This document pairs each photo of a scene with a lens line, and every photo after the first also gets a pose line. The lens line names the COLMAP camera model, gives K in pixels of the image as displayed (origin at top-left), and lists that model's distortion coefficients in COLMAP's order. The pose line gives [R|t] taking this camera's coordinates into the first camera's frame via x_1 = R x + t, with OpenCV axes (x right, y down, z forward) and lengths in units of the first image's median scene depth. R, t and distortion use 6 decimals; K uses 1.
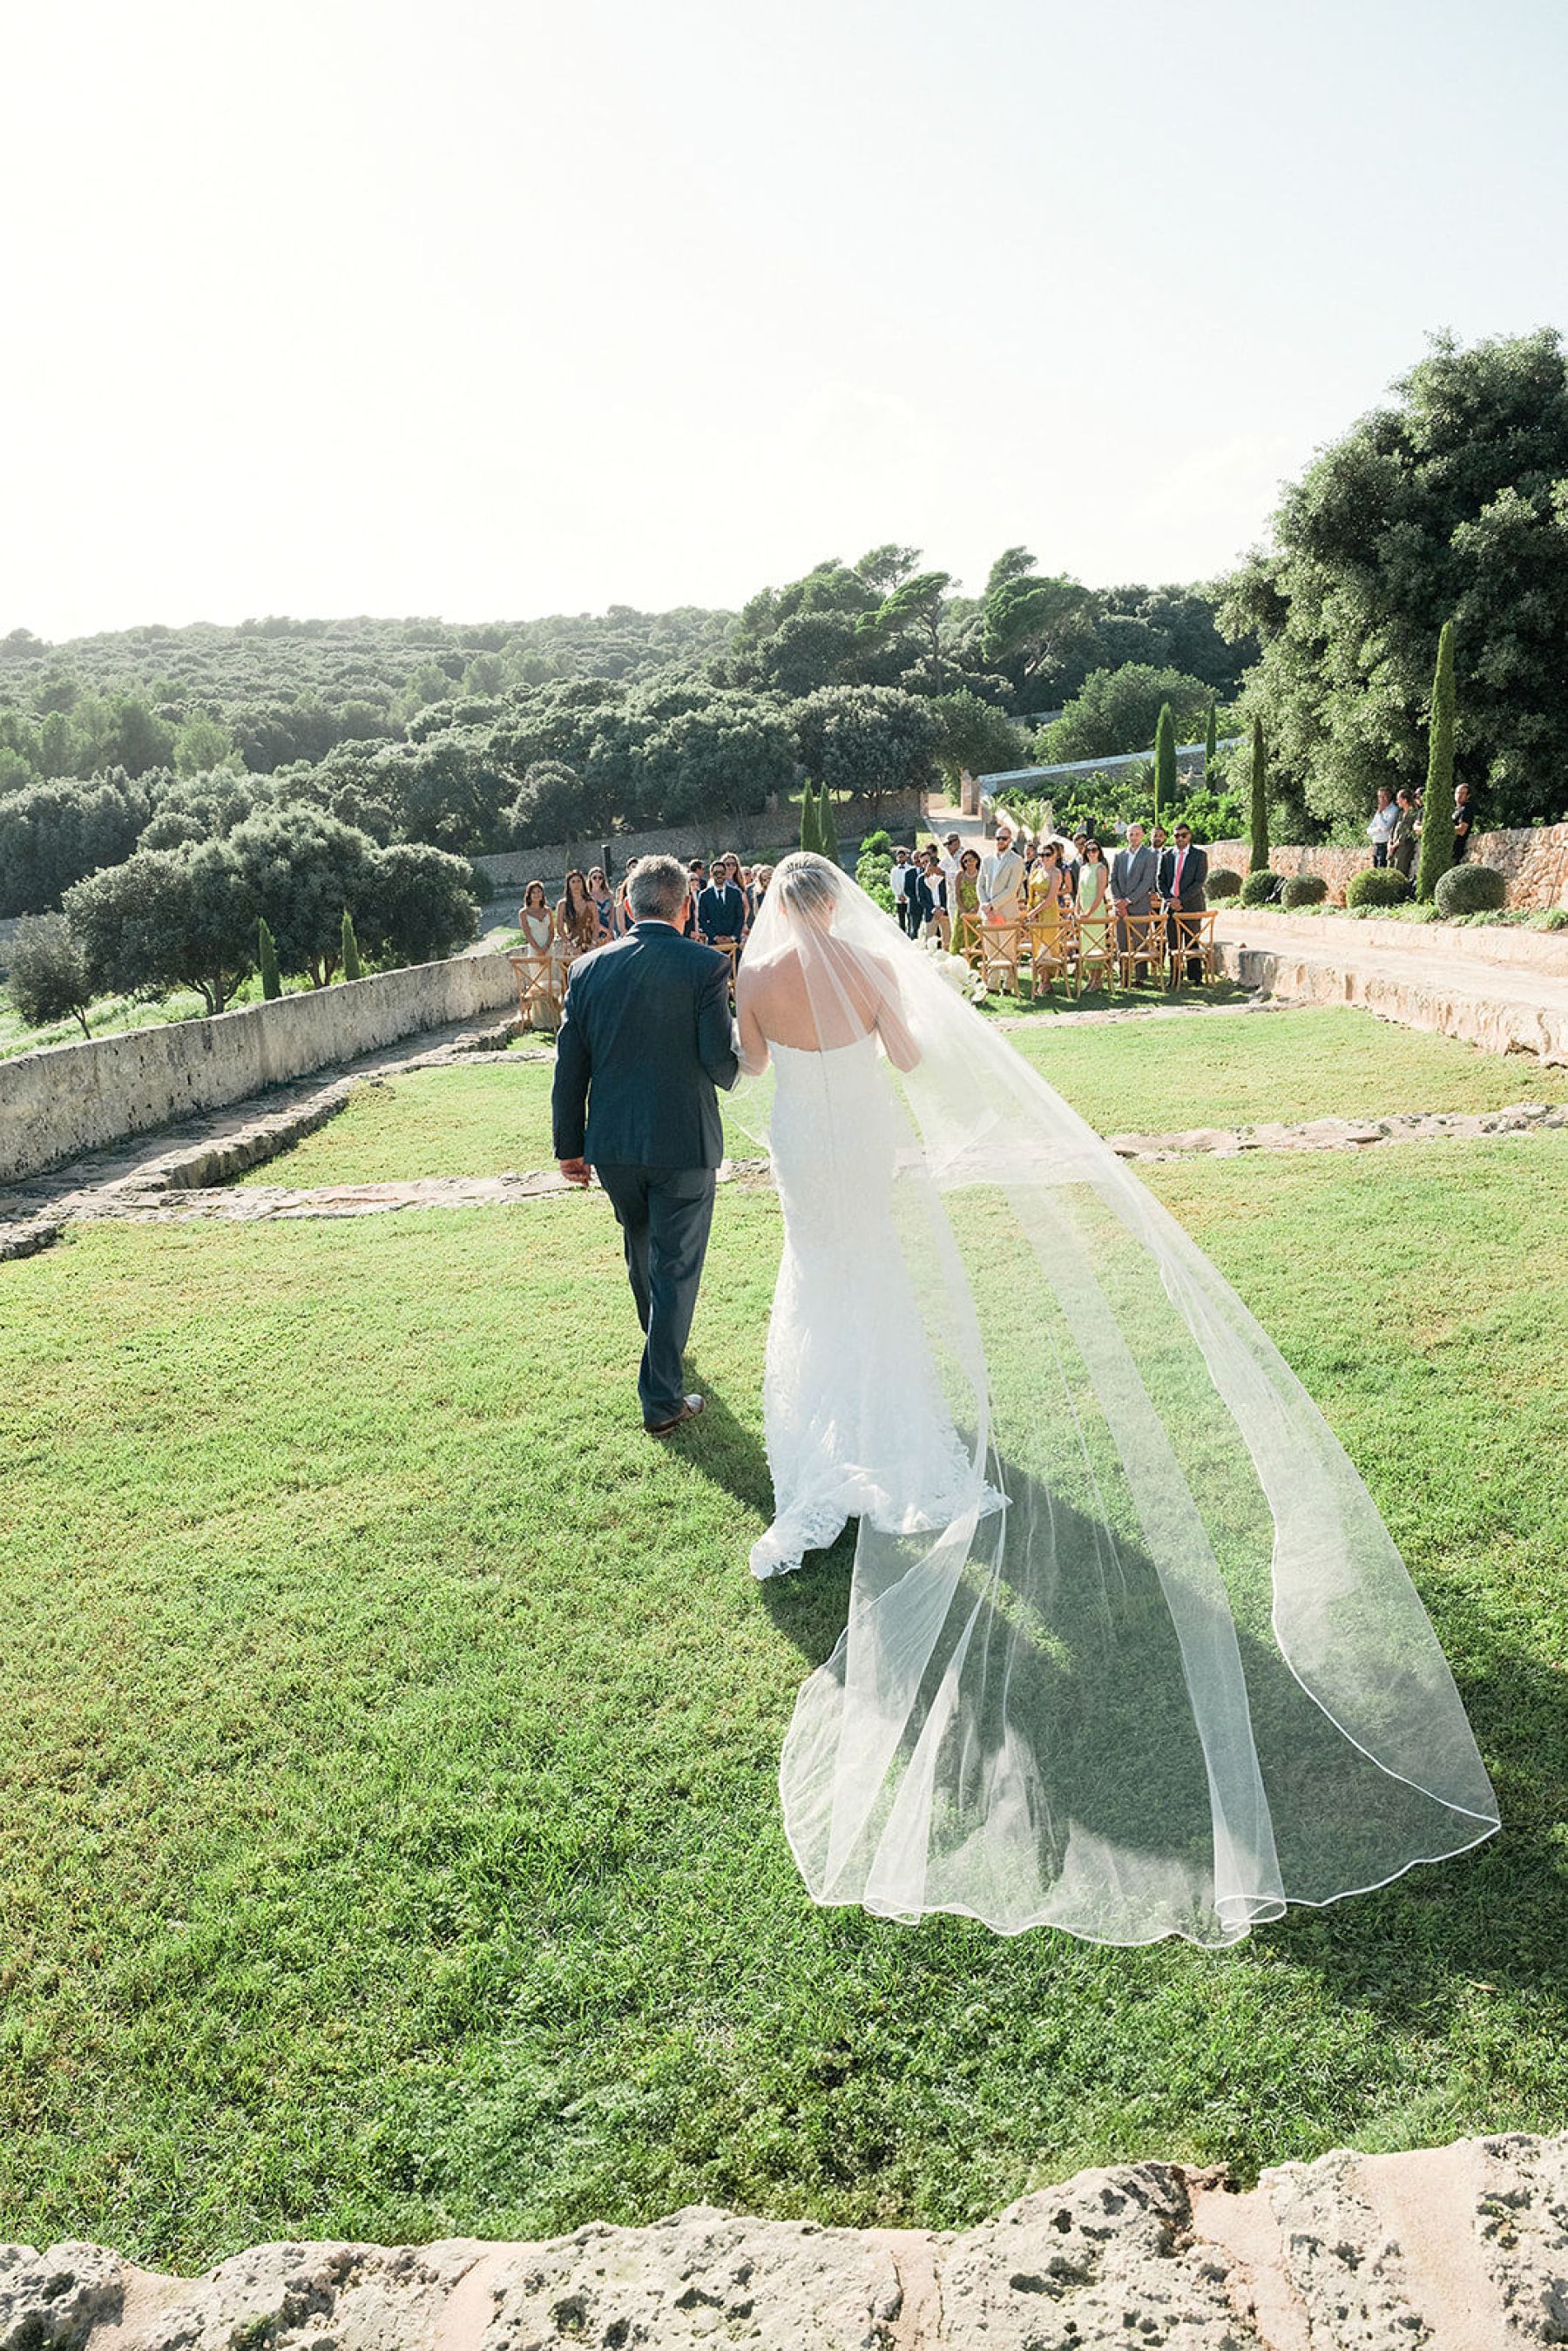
lens RADIAL K [[1592.7, 0, 799.3], [0, 1592.7, 1168.3], [0, 0, 1]] dist [-0.003033, 0.005353]
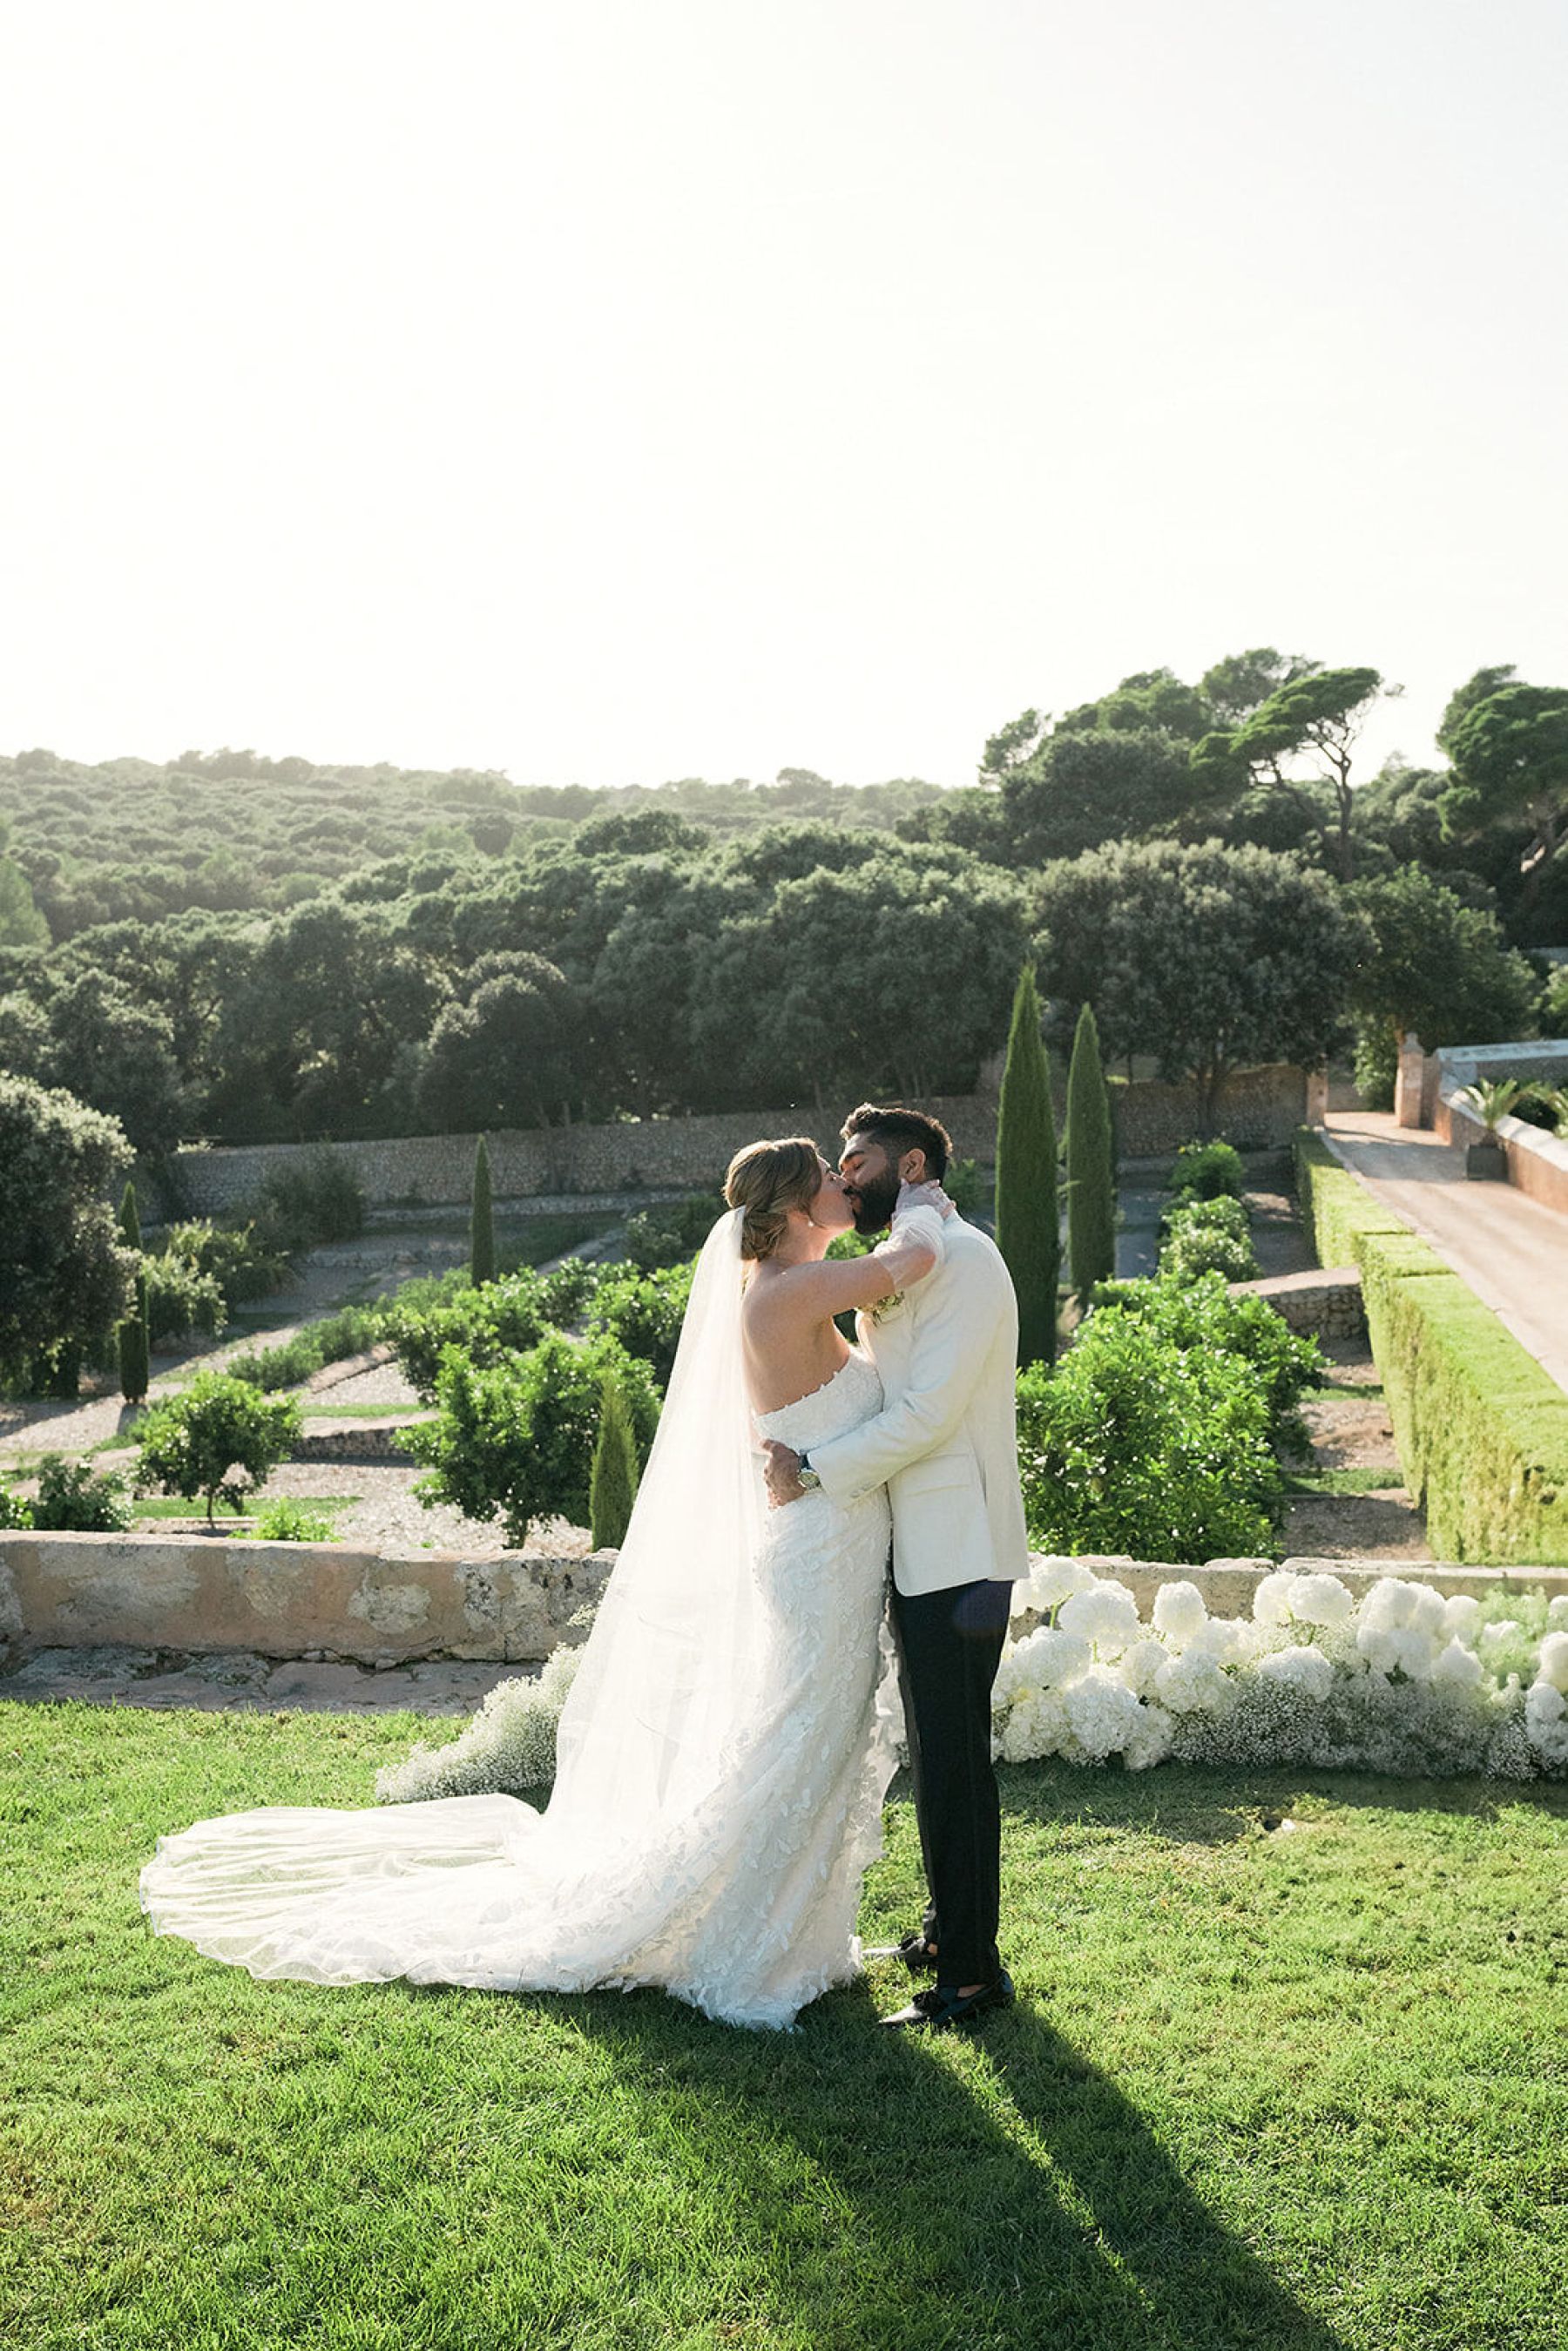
lens RADIAL K [[2759.4, 0, 805.2], [0, 2759.4, 1175.0], [0, 0, 1]] dist [-0.009308, 0.000000]
pose [[0.992790, 0.073775, -0.094476, 0.008393], [-0.090932, 0.977062, -0.192567, -0.038348], [0.078102, 0.199770, 0.976725, 0.203637]]
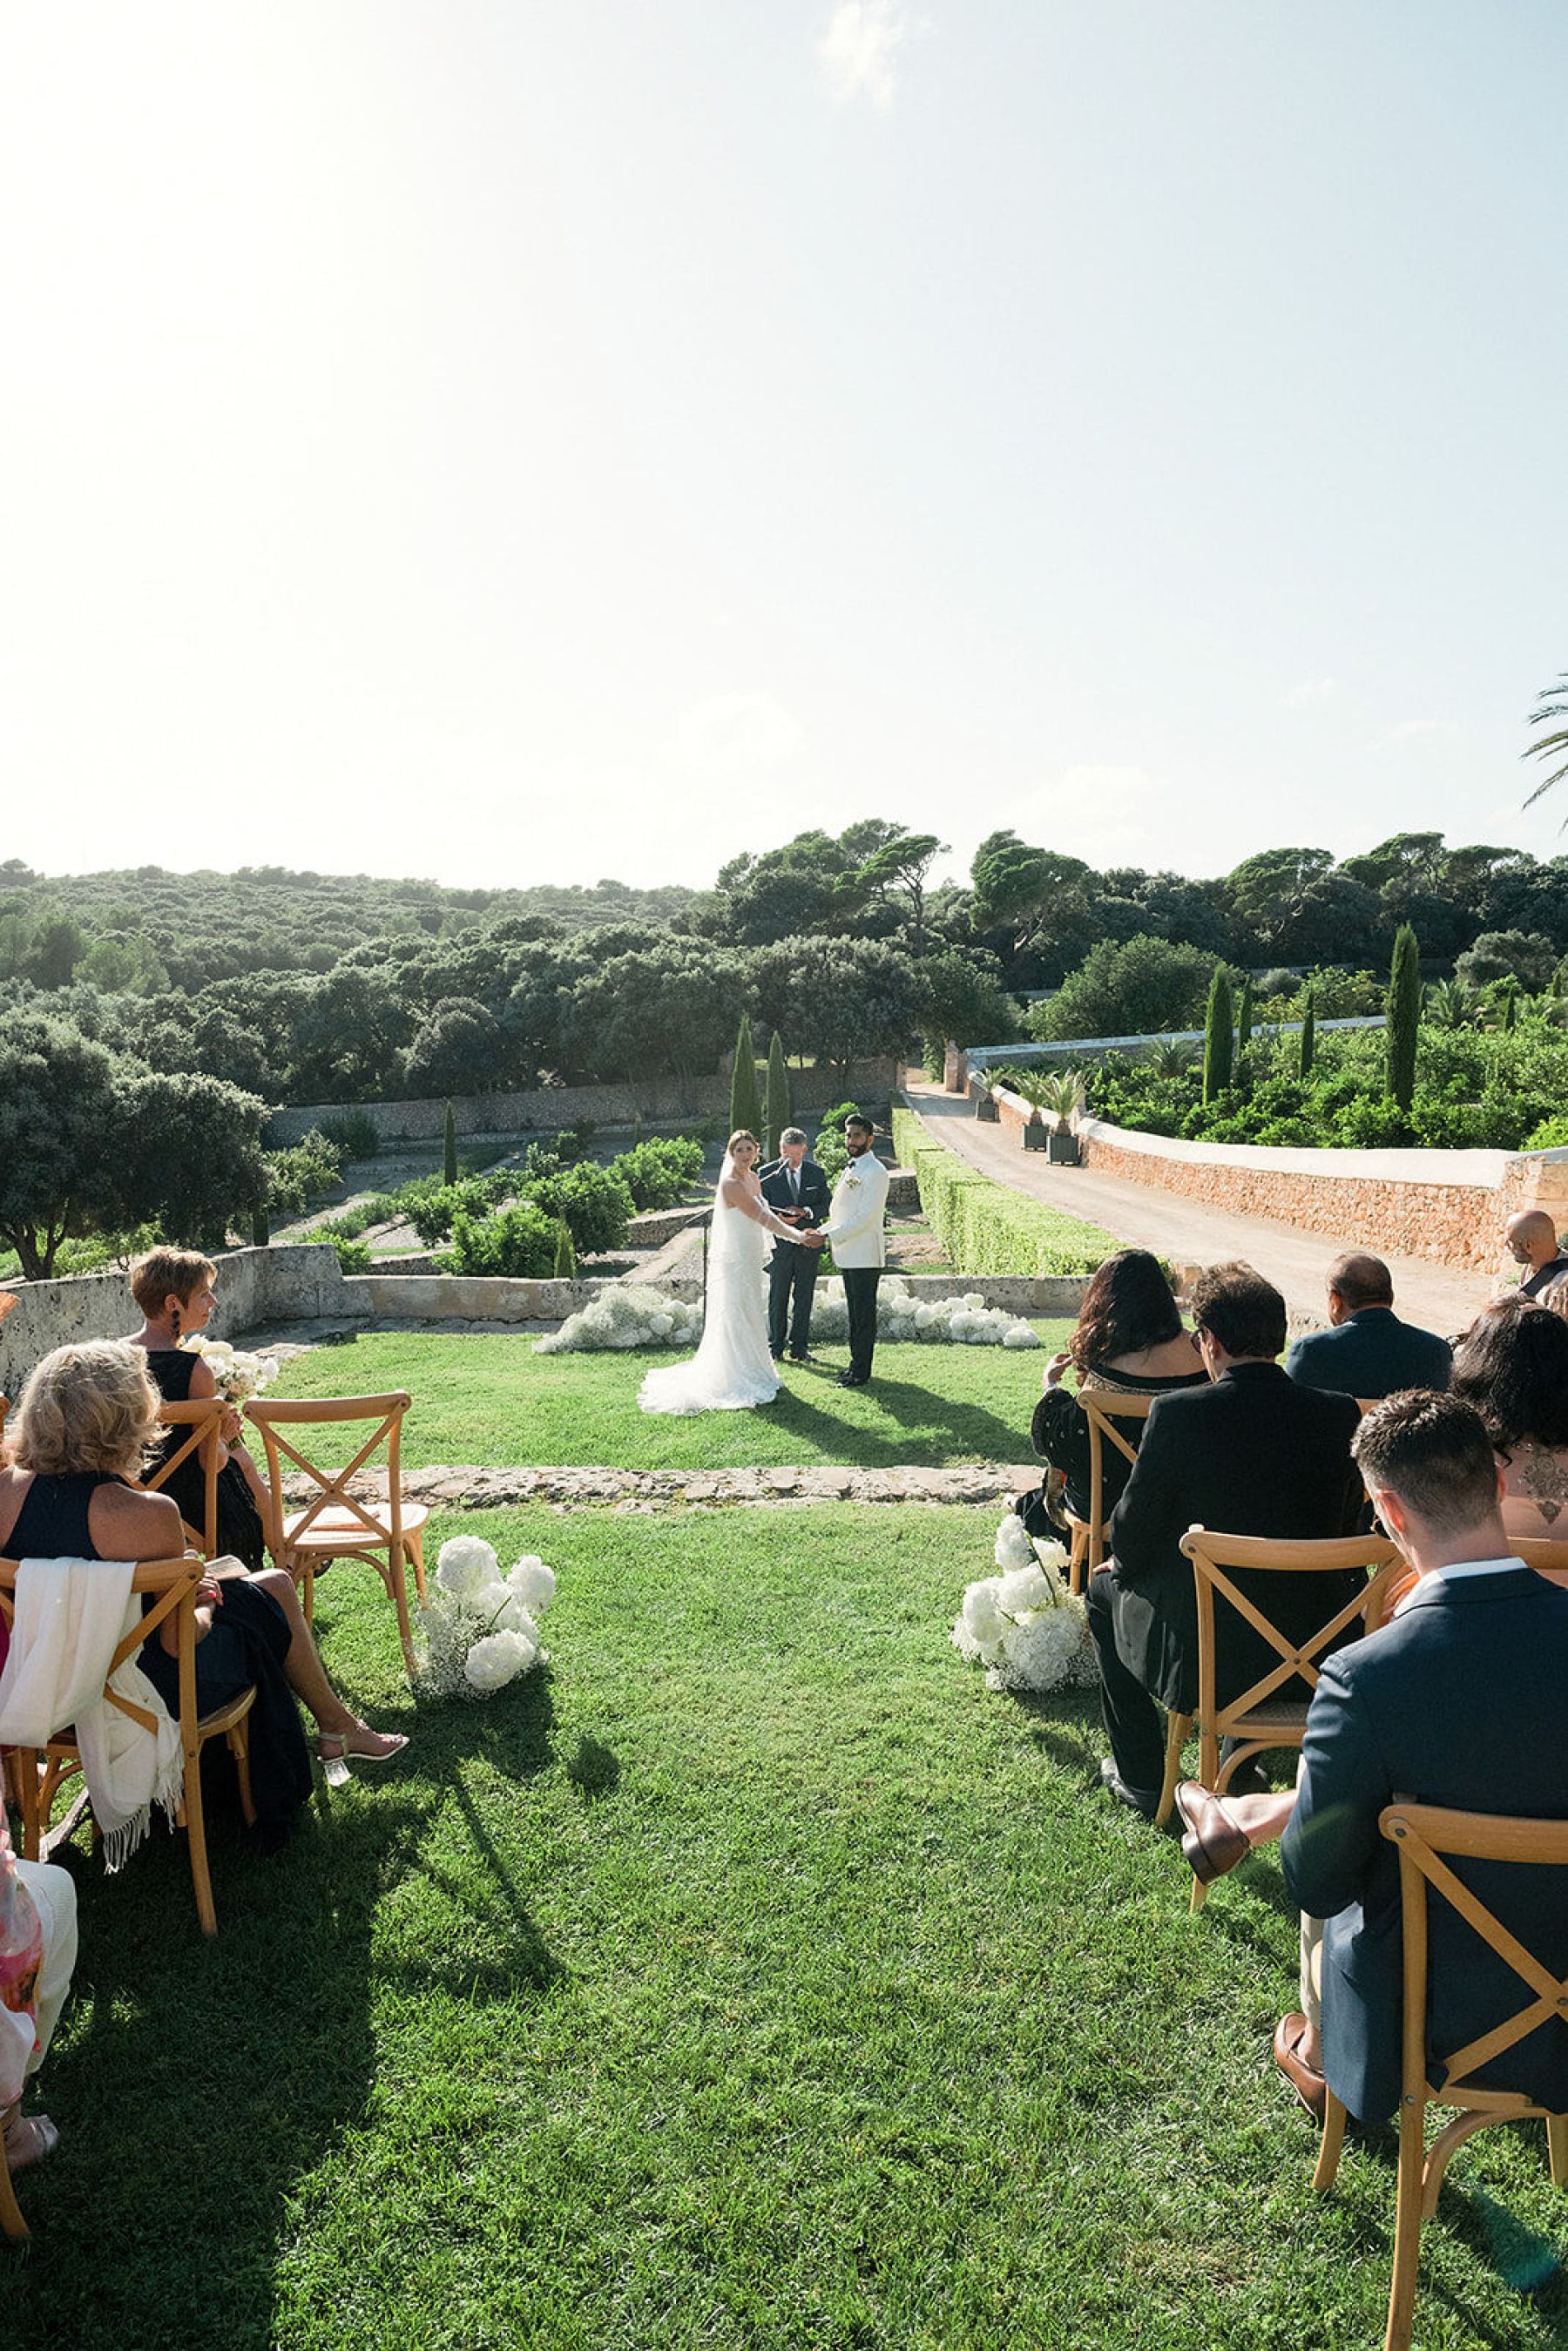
lens RADIAL K [[1592.7, 0, 790.9], [0, 1592.7, 1174.0], [0, 0, 1]] dist [-0.003033, 0.005353]
pose [[0.997852, 0.063534, 0.015953, 0.008876], [-0.060039, 0.984433, -0.165188, -0.031603], [-0.026200, 0.163876, 0.986133, 0.162590]]
